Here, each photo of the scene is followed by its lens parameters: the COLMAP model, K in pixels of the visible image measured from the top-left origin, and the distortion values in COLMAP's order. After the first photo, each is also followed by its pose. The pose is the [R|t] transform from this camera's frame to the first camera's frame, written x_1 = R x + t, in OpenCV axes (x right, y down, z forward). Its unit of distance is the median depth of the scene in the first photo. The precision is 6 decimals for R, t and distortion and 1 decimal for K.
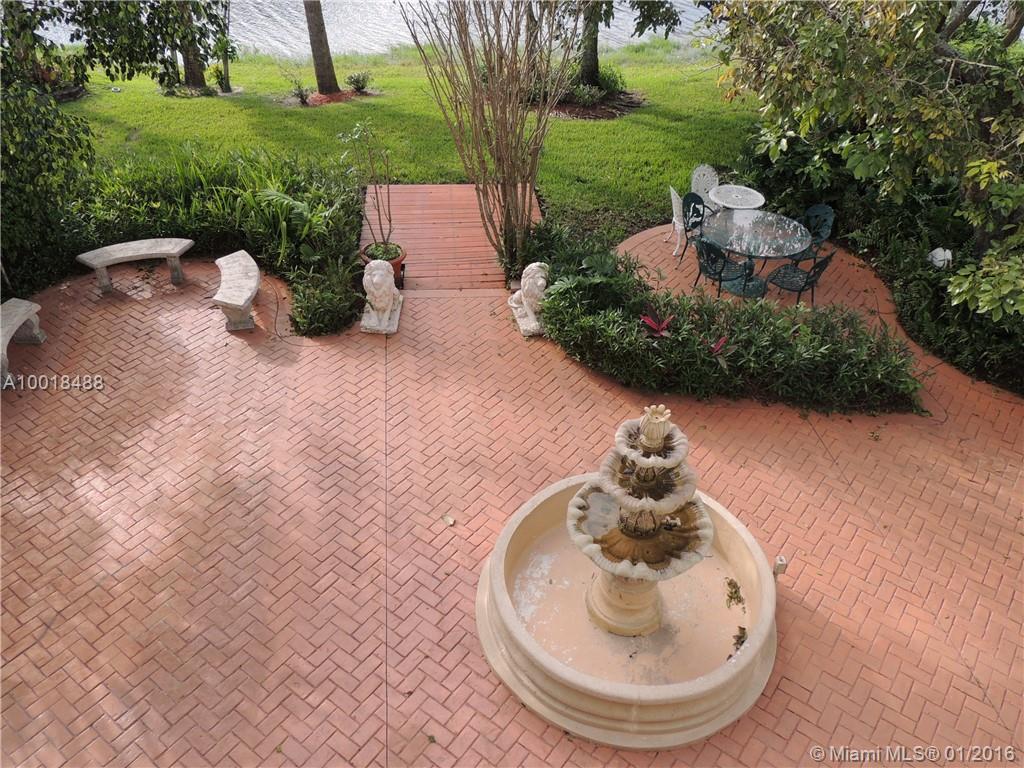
lens RADIAL K [[817.7, 0, 512.0], [0, 817.7, 384.0], [0, 0, 1]] dist [0.001163, 0.000736]
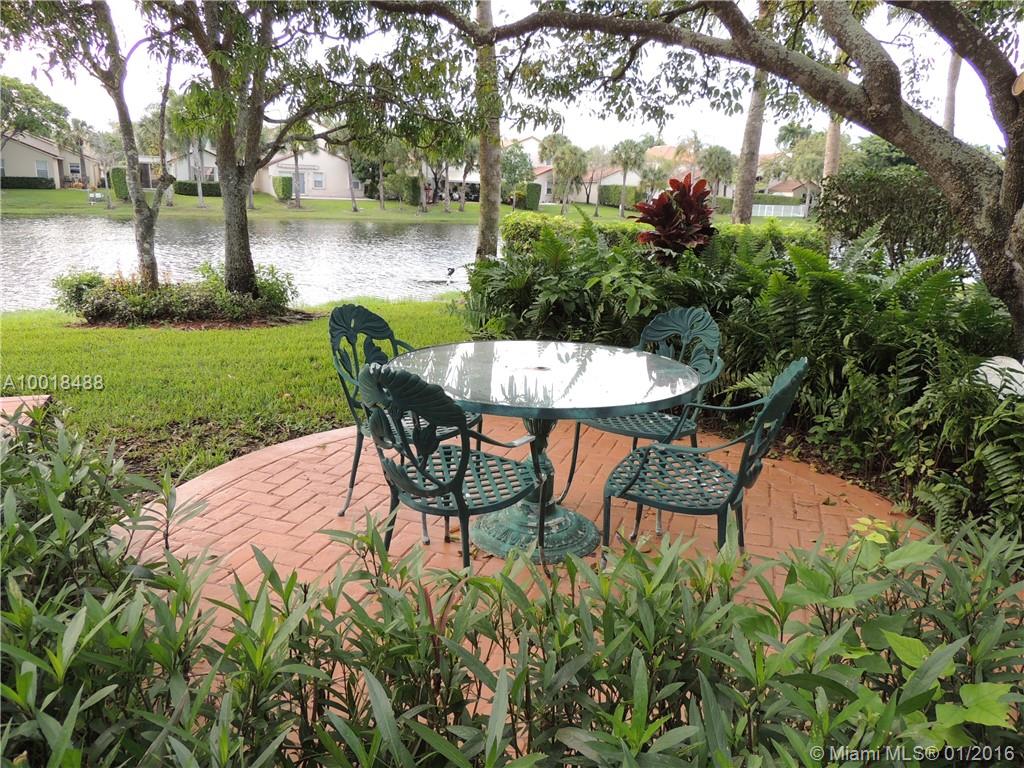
lens RADIAL K [[728.5, 0, 512.0], [0, 728.5, 384.0], [0, 0, 1]] dist [-0.021816, -0.001846]
pose [[0.945829, -0.060933, 0.318897, 0.176994], [0.178532, 0.918006, -0.354108, -0.069205], [-0.271172, 0.391858, 0.879155, 0.693724]]
